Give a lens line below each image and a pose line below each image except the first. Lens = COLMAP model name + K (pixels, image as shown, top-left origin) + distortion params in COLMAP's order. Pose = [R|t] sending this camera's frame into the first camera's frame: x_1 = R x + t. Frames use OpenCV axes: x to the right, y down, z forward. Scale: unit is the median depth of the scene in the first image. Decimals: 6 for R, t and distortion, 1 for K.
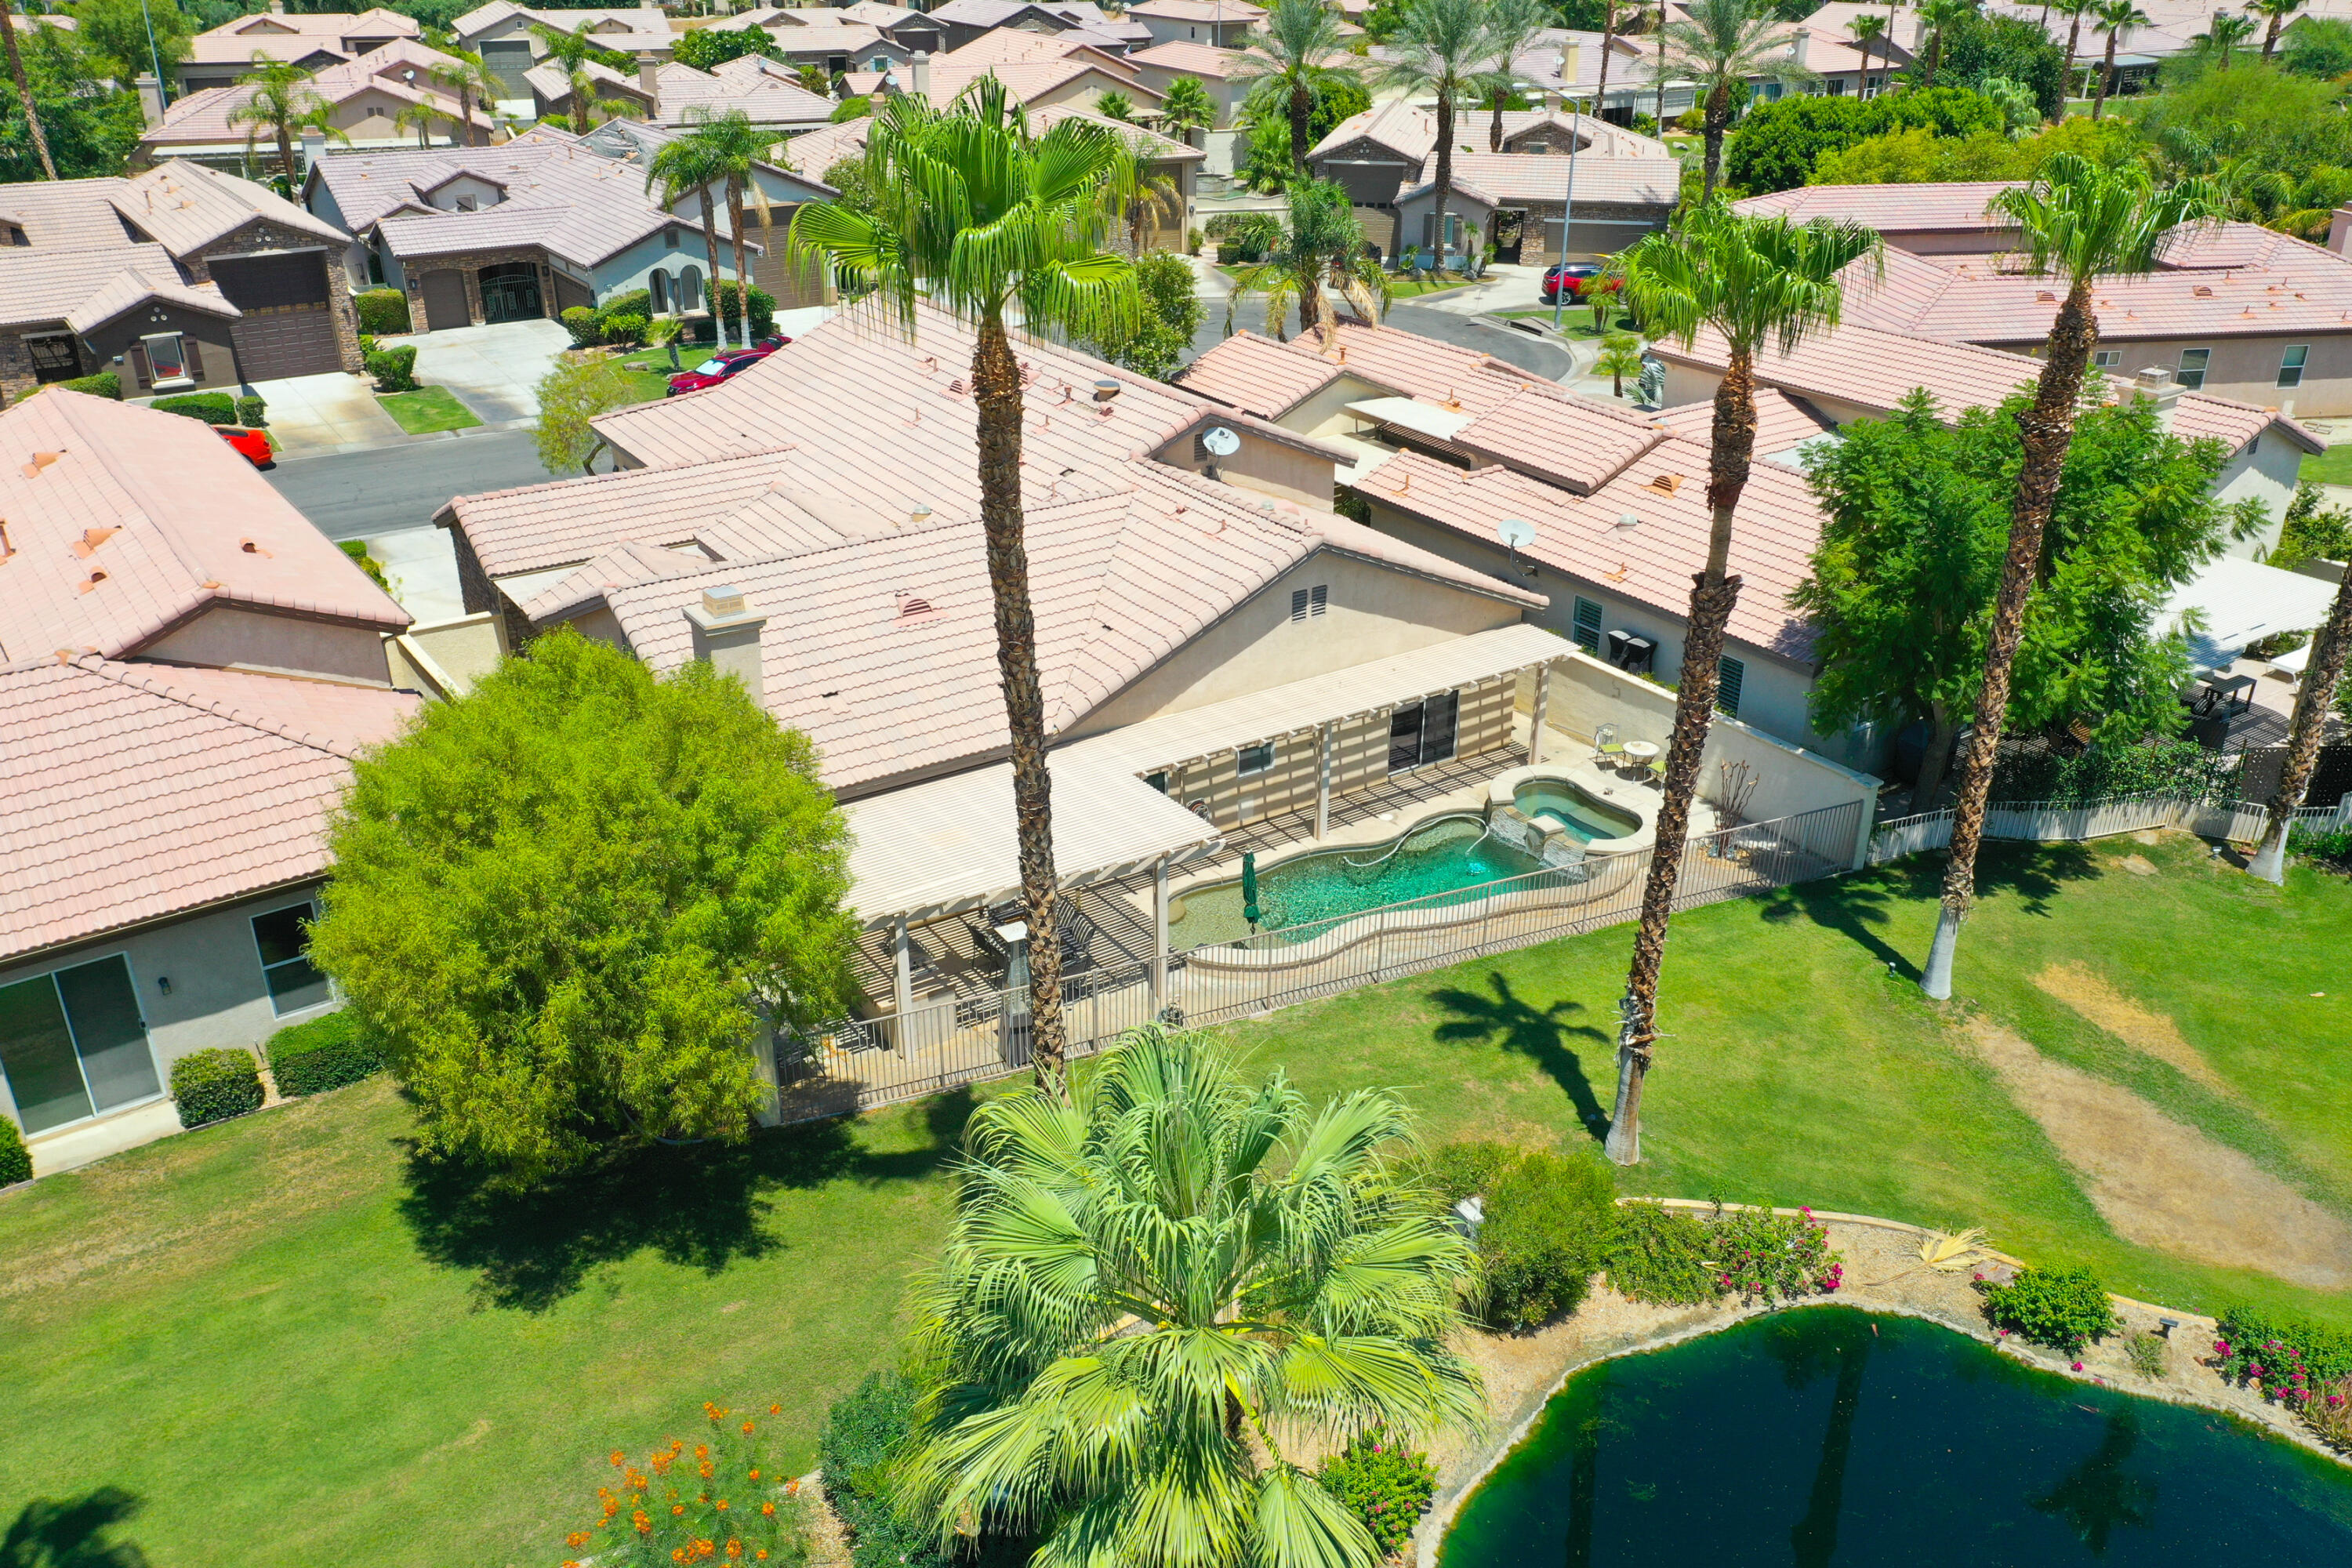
lens RADIAL K [[1849.9, 0, 1172.7], [0, 1849.9, 788.6], [0, 0, 1]] dist [0.011385, 0.002569]
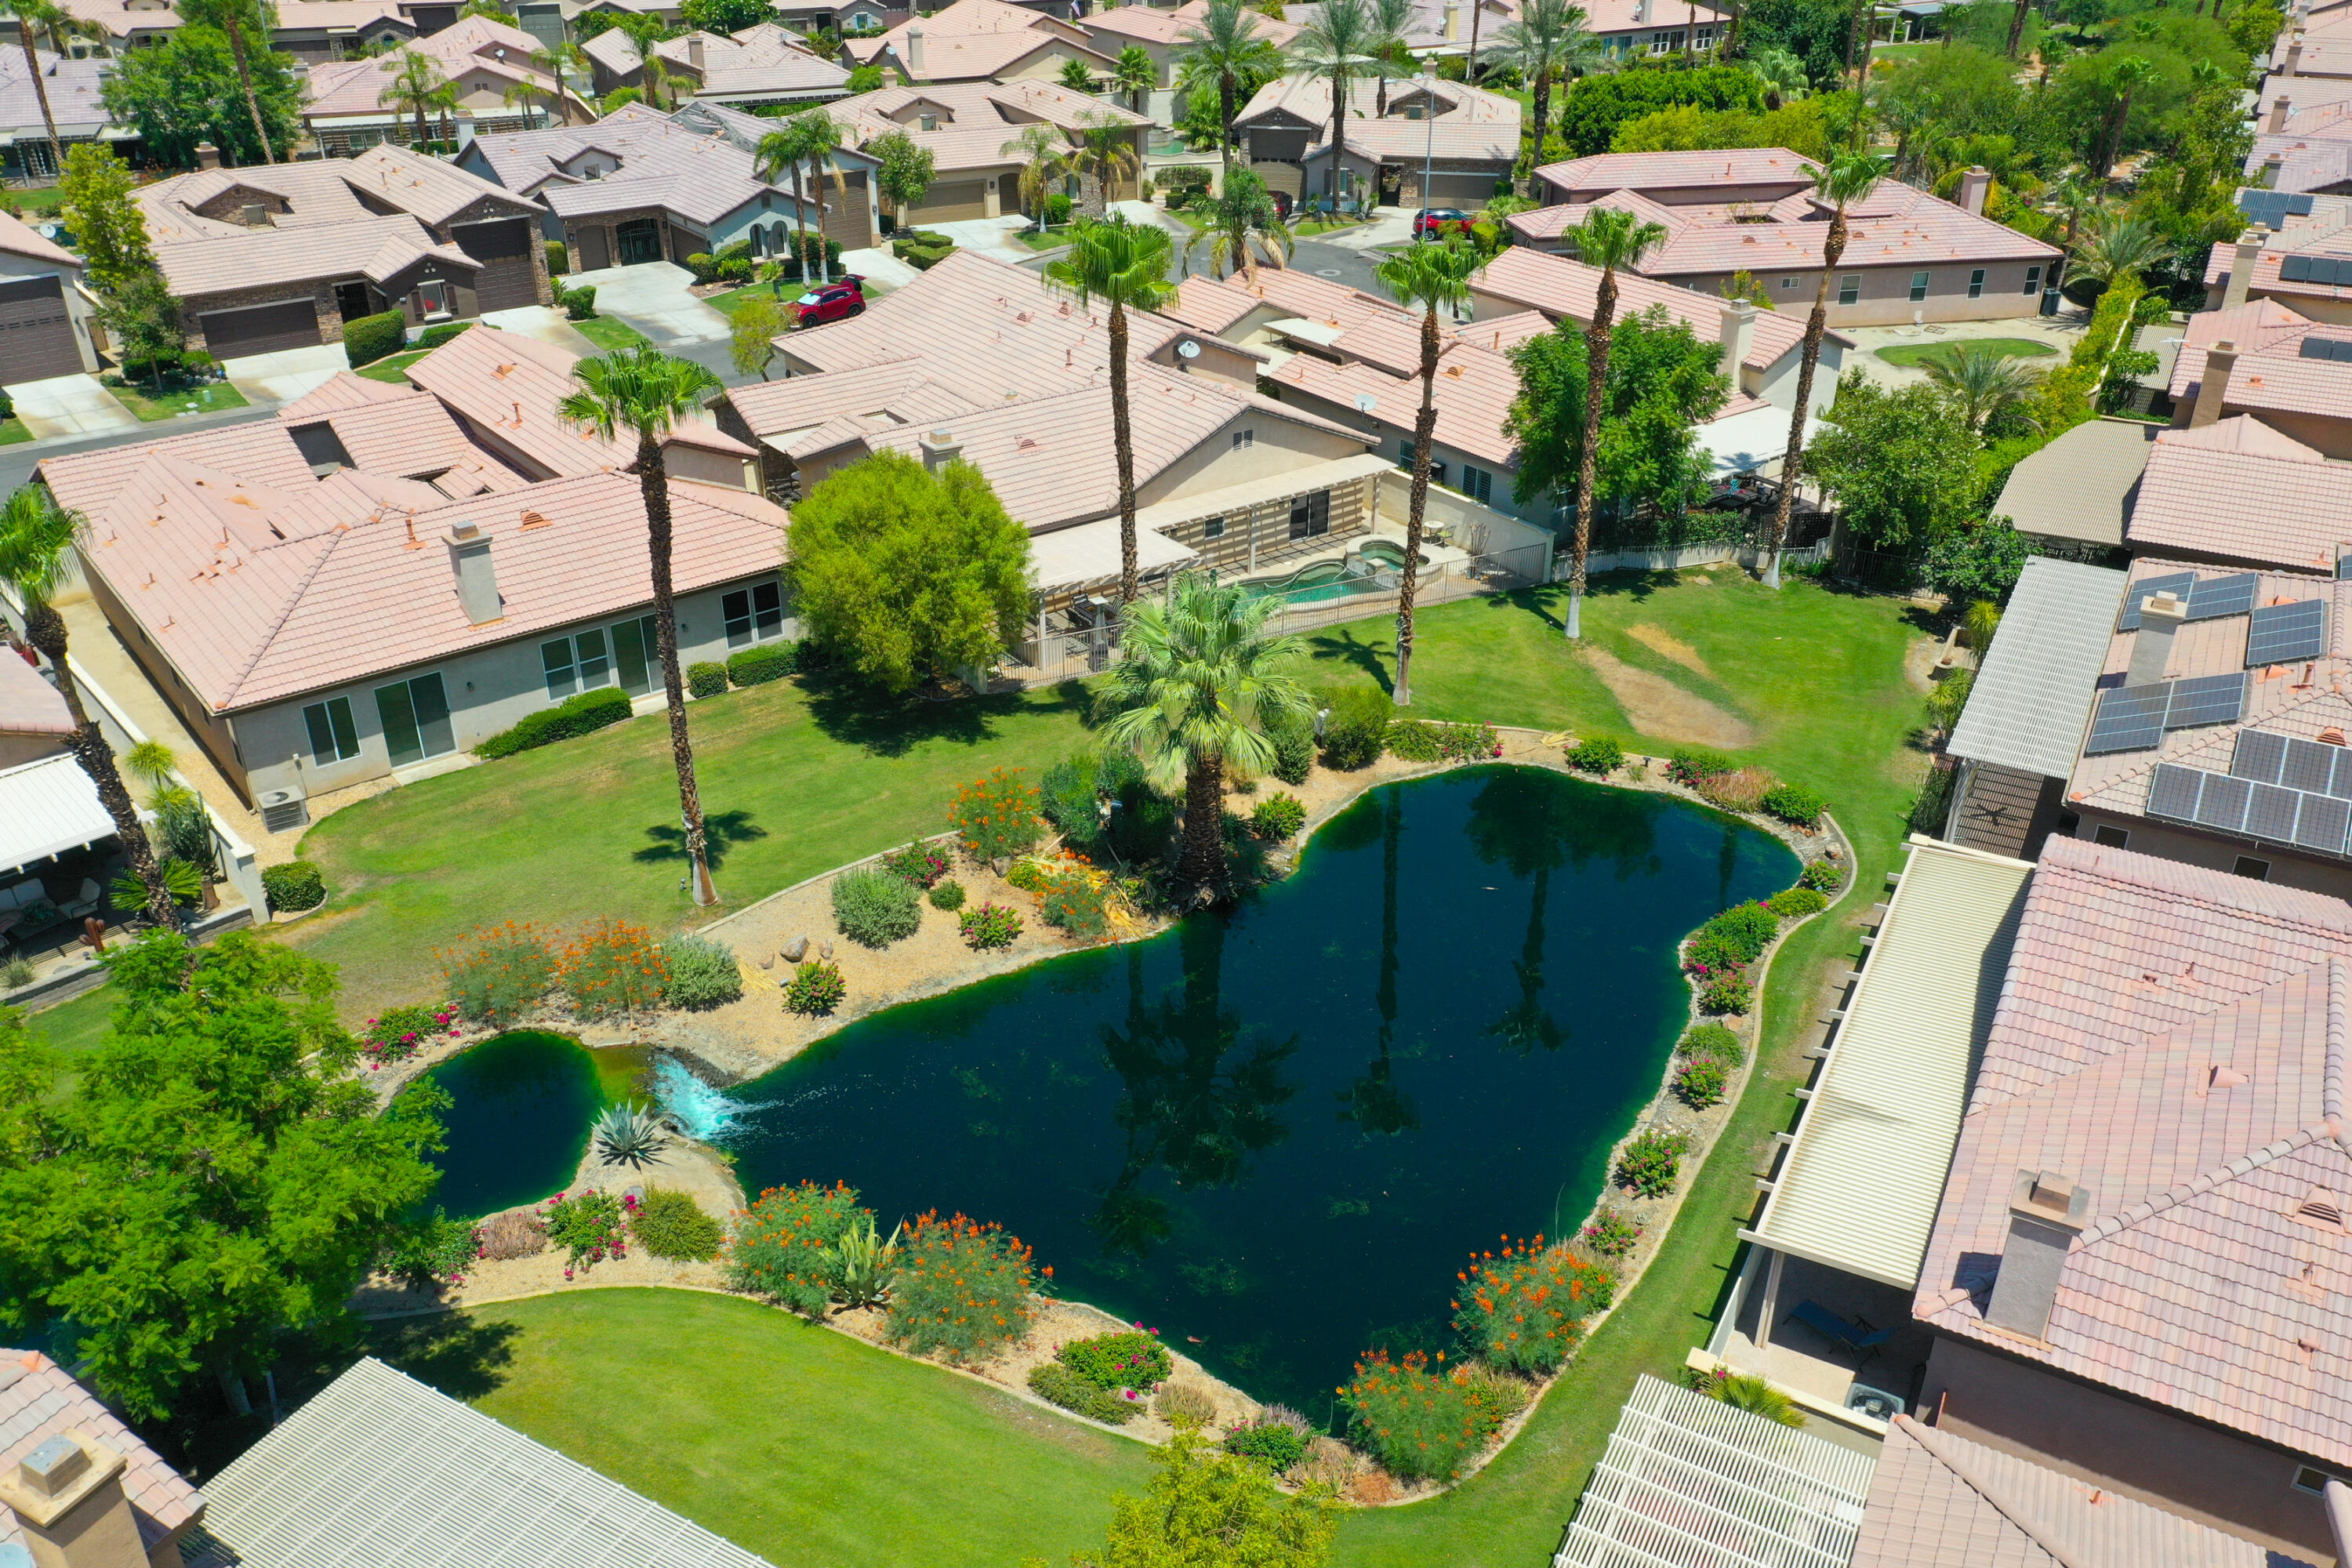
lens RADIAL K [[1849.9, 0, 1179.9], [0, 1849.9, 782.7], [0, 0, 1]] dist [0.011385, 0.002569]
pose [[0.999045, -0.021440, 0.038076, -0.061167], [0.019651, 0.998712, 0.046771, 0.143396], [-0.039030, -0.045978, 0.998180, -0.787488]]
